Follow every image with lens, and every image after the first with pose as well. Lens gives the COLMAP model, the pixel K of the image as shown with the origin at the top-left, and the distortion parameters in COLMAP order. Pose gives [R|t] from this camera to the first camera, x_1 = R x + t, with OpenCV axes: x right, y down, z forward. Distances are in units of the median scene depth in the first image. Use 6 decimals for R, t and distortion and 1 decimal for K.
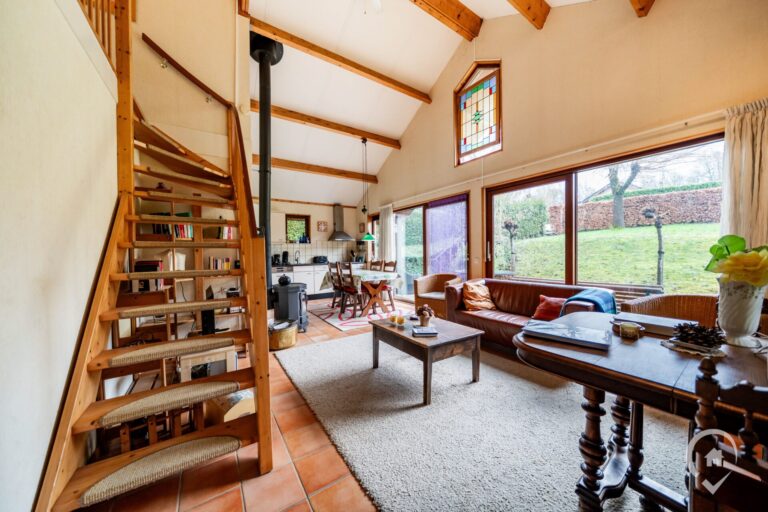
lens RADIAL K [[260.7, 0, 380.9], [0, 260.7, 256.0], [0, 0, 1]] dist [-0.006017, -0.000129]
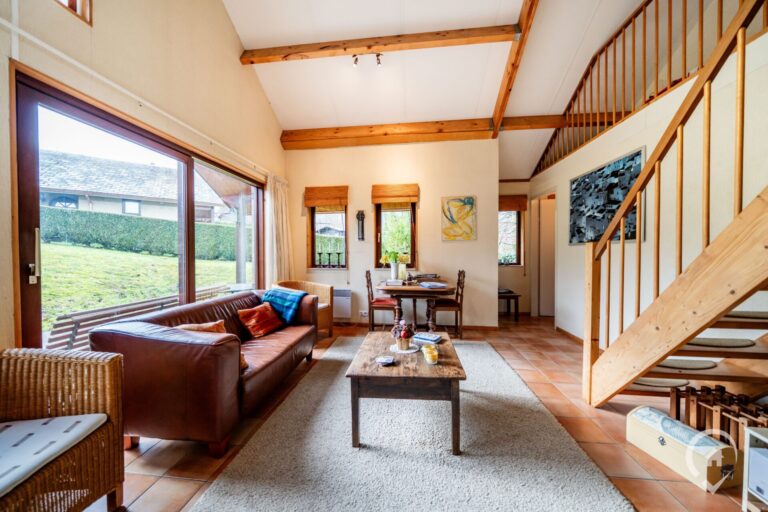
lens RADIAL K [[260.7, 0, 380.9], [0, 260.7, 256.0], [0, 0, 1]] dist [-0.006017, -0.000129]
pose [[-0.763955, 0.008655, 0.645212, -0.158701], [0.022847, 0.999646, 0.013643, -0.011783], [-0.644865, 0.025163, -0.763882, 0.905013]]
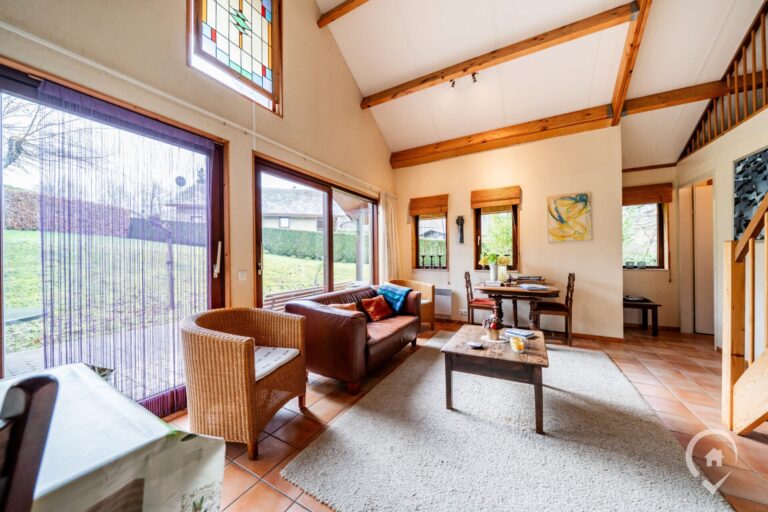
lens RADIAL K [[259.9, 0, 381.5], [0, 259.9, 255.6], [0, 0, 1]] dist [-0.006264, -0.000043]
pose [[-0.456584, 0.020509, 0.889444, -0.249224], [0.029238, 0.999540, -0.008039, -0.011642], [-0.889200, 0.022335, -0.456974, 0.963528]]
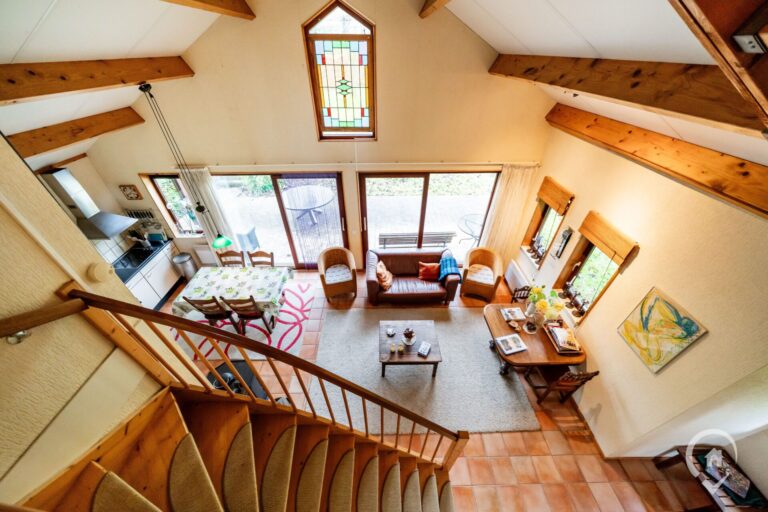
lens RADIAL K [[260.7, 0, 380.9], [0, 260.7, 256.0], [0, 0, 1]] dist [-0.006017, -0.000129]
pose [[0.544539, -0.511062, 0.665051, -0.389281], [0.010440, 0.796989, 0.603903, -0.585185], [-0.838670, -0.321906, 0.439327, 0.343758]]
